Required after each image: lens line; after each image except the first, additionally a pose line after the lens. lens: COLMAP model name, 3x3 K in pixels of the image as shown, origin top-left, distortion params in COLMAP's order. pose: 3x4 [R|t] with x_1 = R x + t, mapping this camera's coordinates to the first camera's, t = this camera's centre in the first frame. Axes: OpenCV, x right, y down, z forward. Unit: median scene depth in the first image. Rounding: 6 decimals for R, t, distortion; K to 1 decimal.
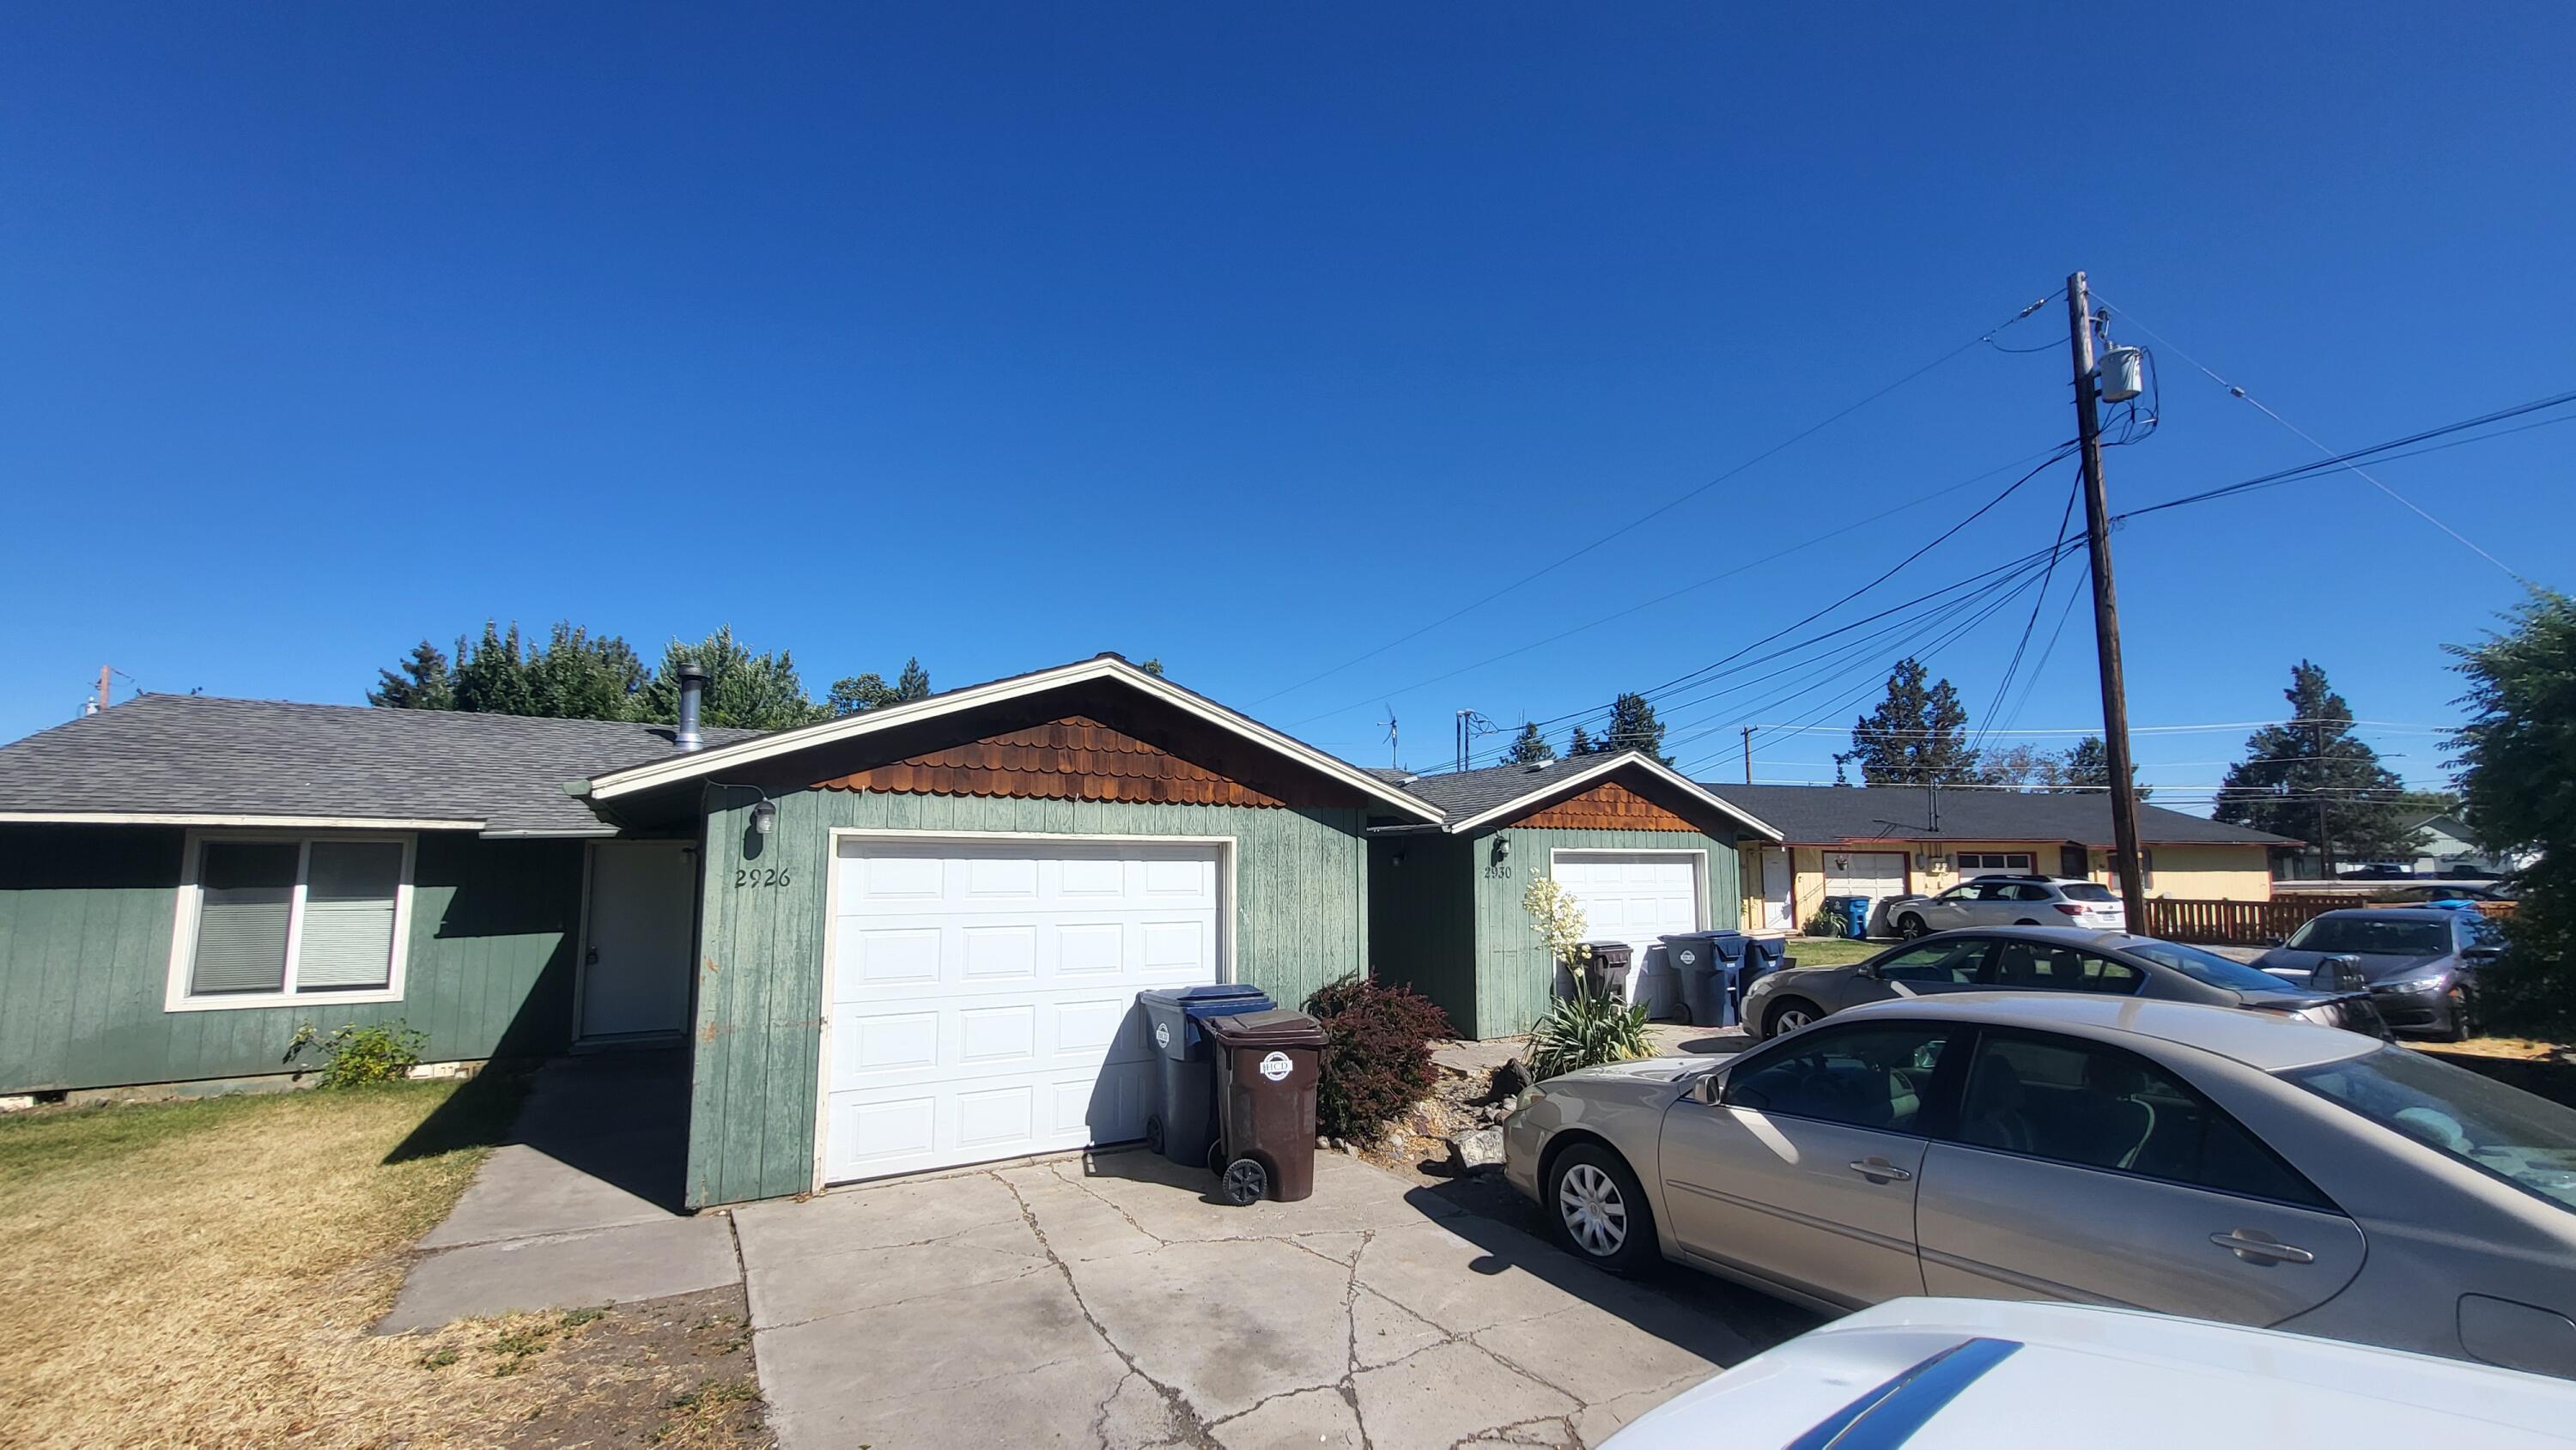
lens RADIAL K [[977.2, 0, 1239.5], [0, 977.2, 743.5], [0, 0, 1]] dist [0.001793, 0.000701]
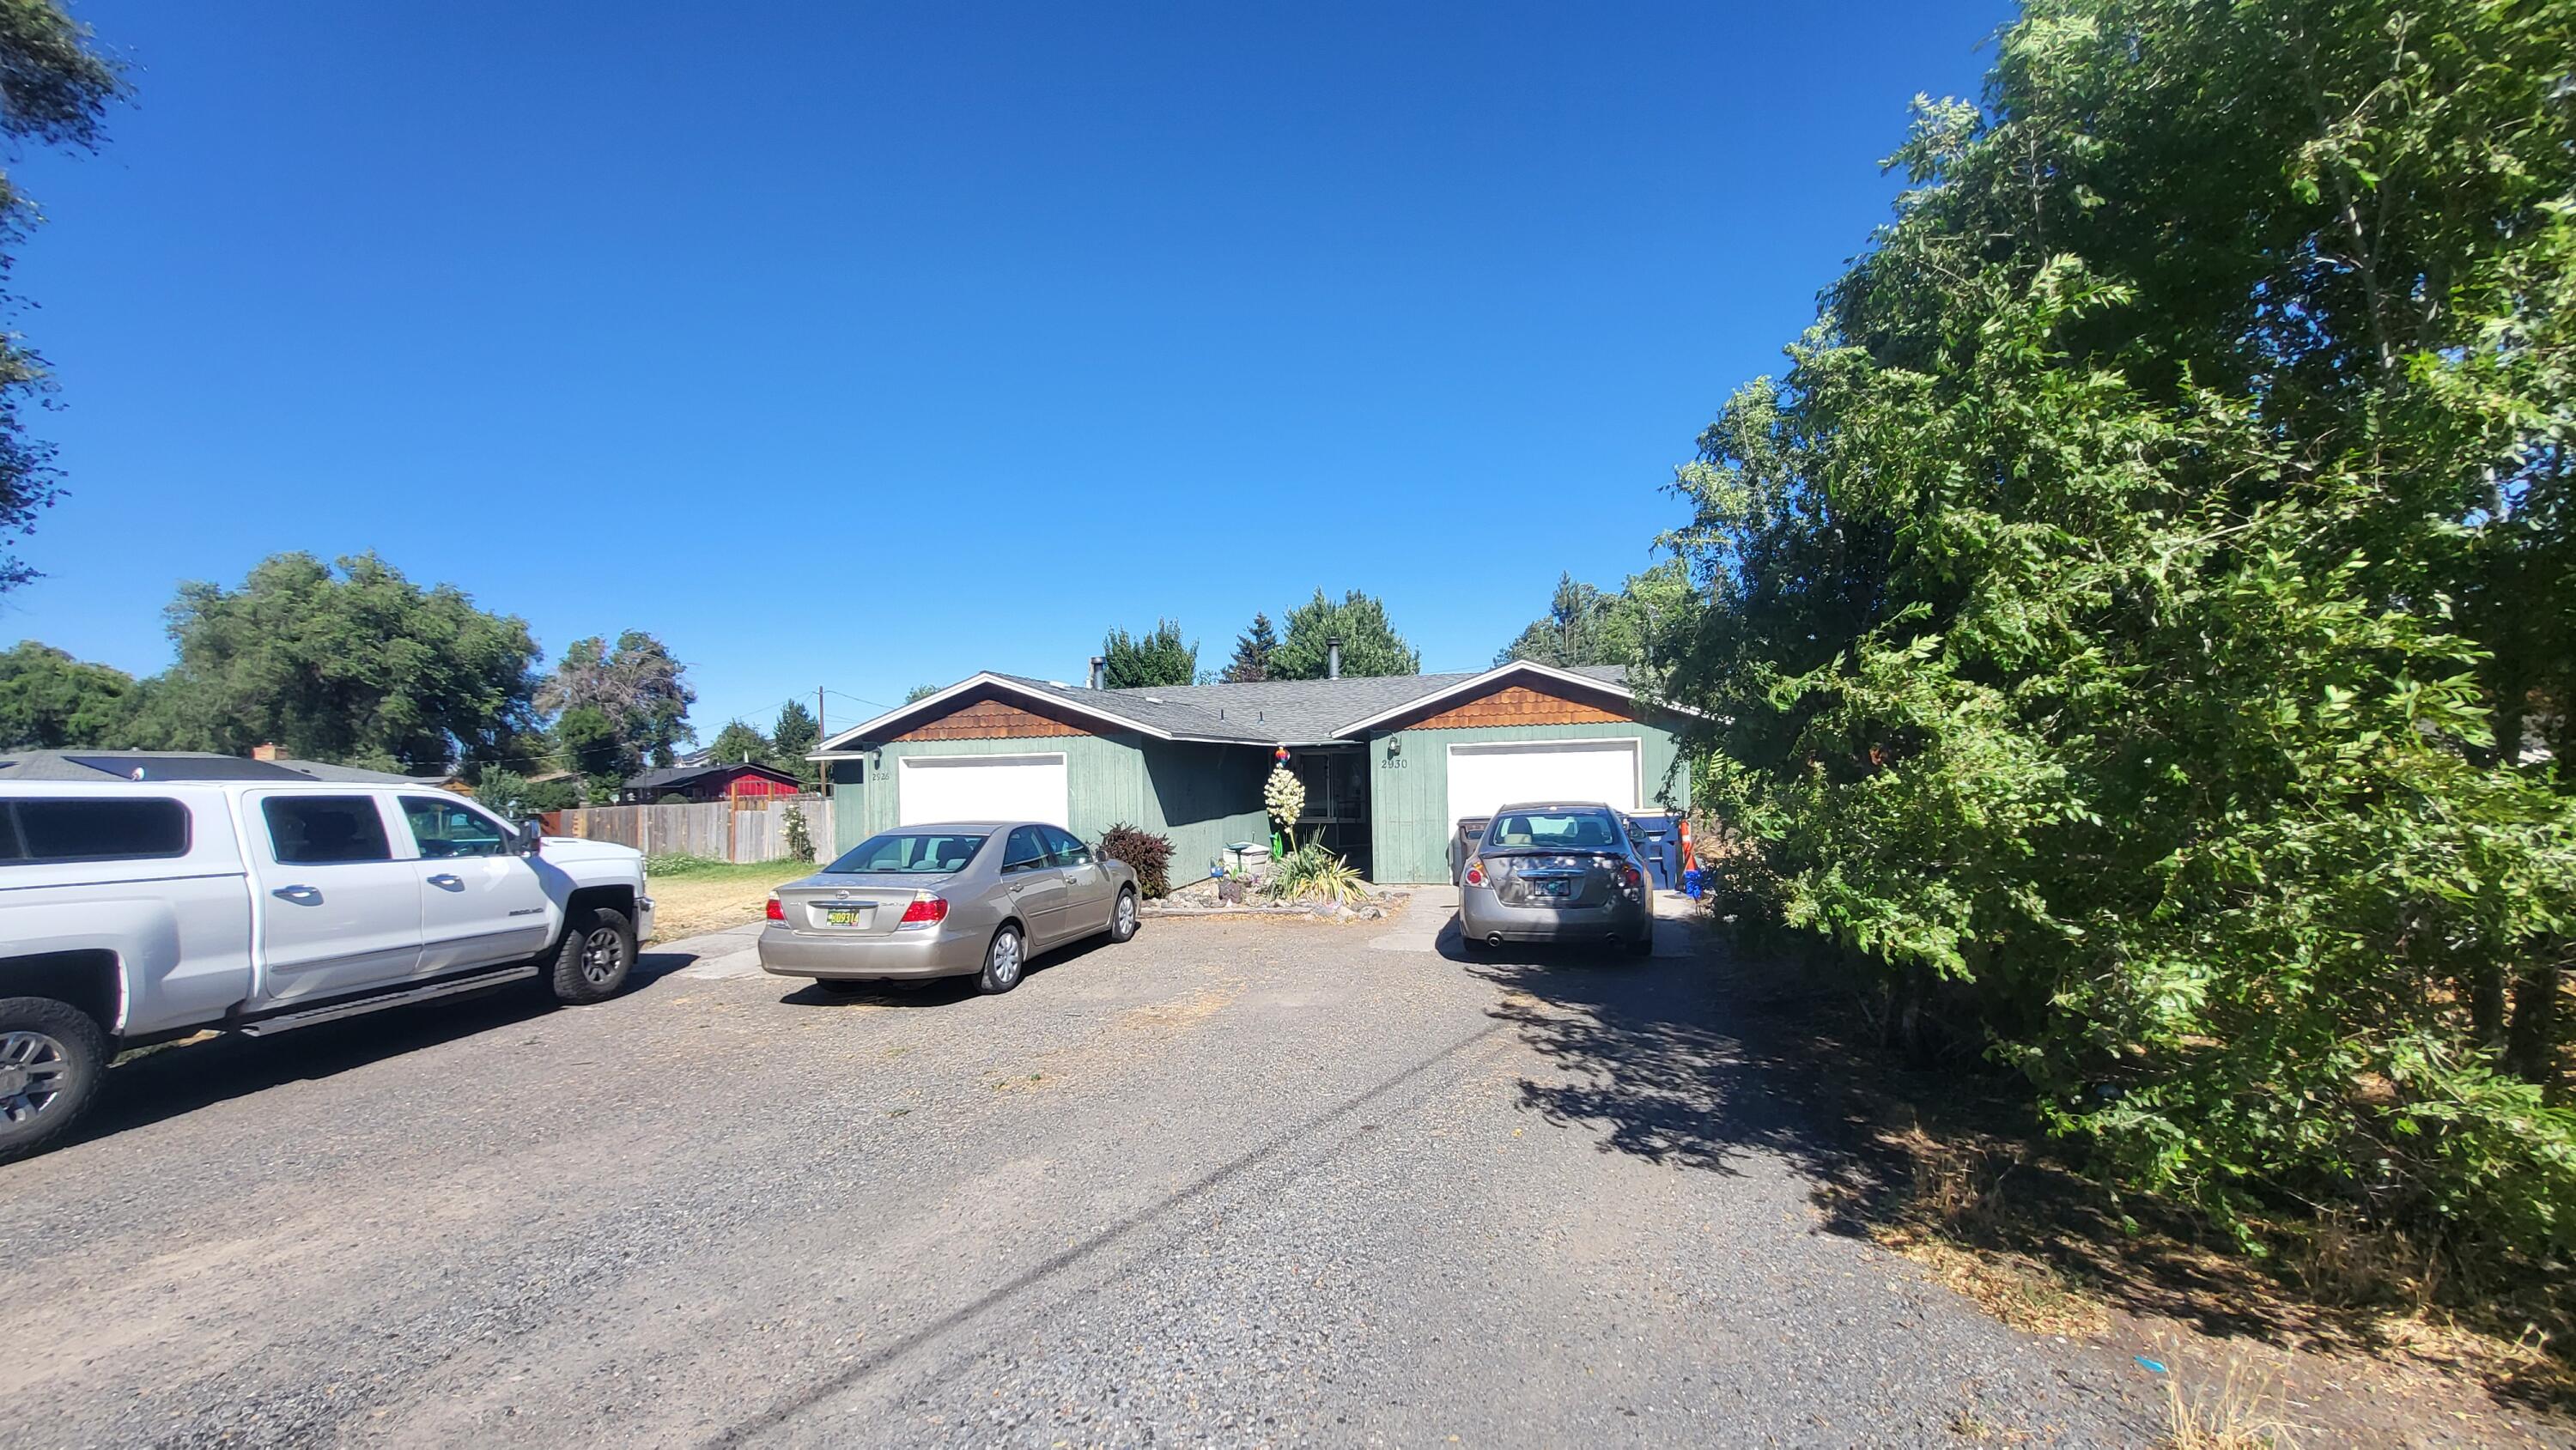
lens RADIAL K [[973.5, 0, 1288.0], [0, 973.5, 725.0], [0, 0, 1]] dist [0.001553, 0.000137]
pose [[0.718831, -0.049897, -0.693392, 1.741723], [0.110939, 0.992872, 0.043561, 0.006349], [0.686276, -0.108238, 0.719242, -0.092504]]
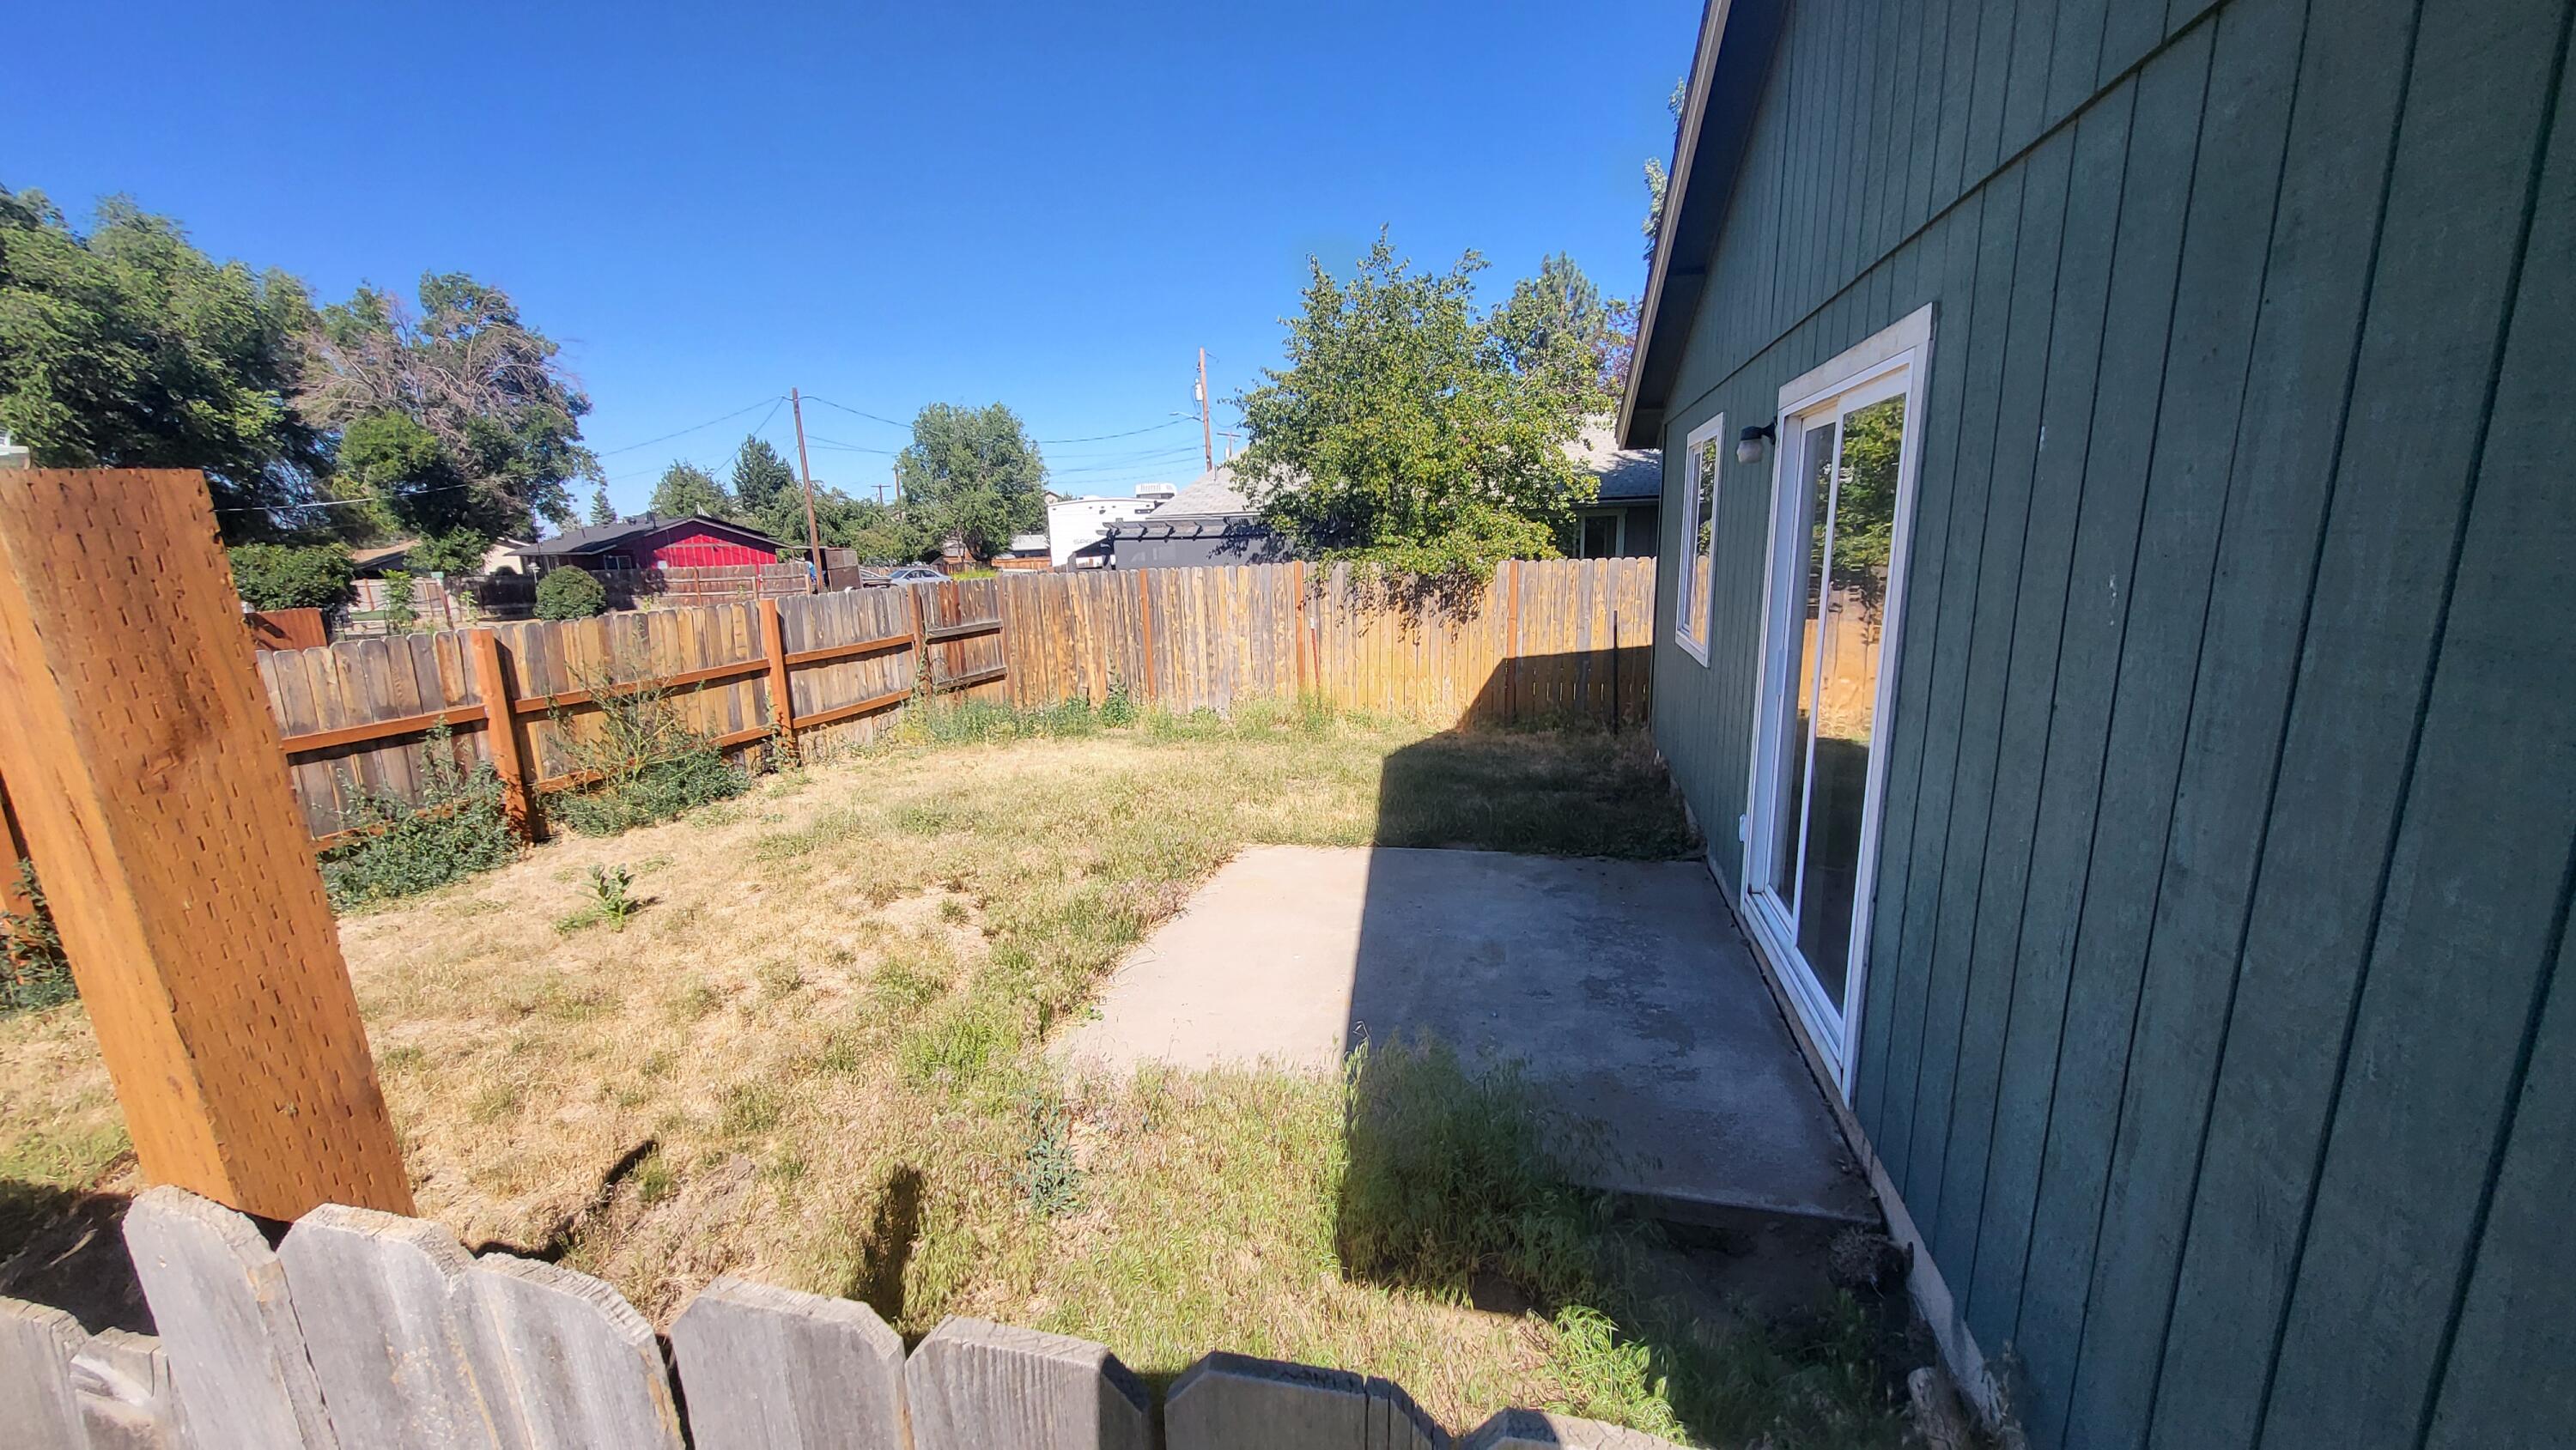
lens RADIAL K [[973.5, 0, 1288.0], [0, 973.5, 725.0], [0, 0, 1]] dist [0.001553, 0.000137]
pose [[0.729735, 0.112719, -0.674374, -1.586042], [0.112096, 0.953248, 0.280630, 0.156148], [0.674478, -0.280380, 0.682983, 1.030025]]
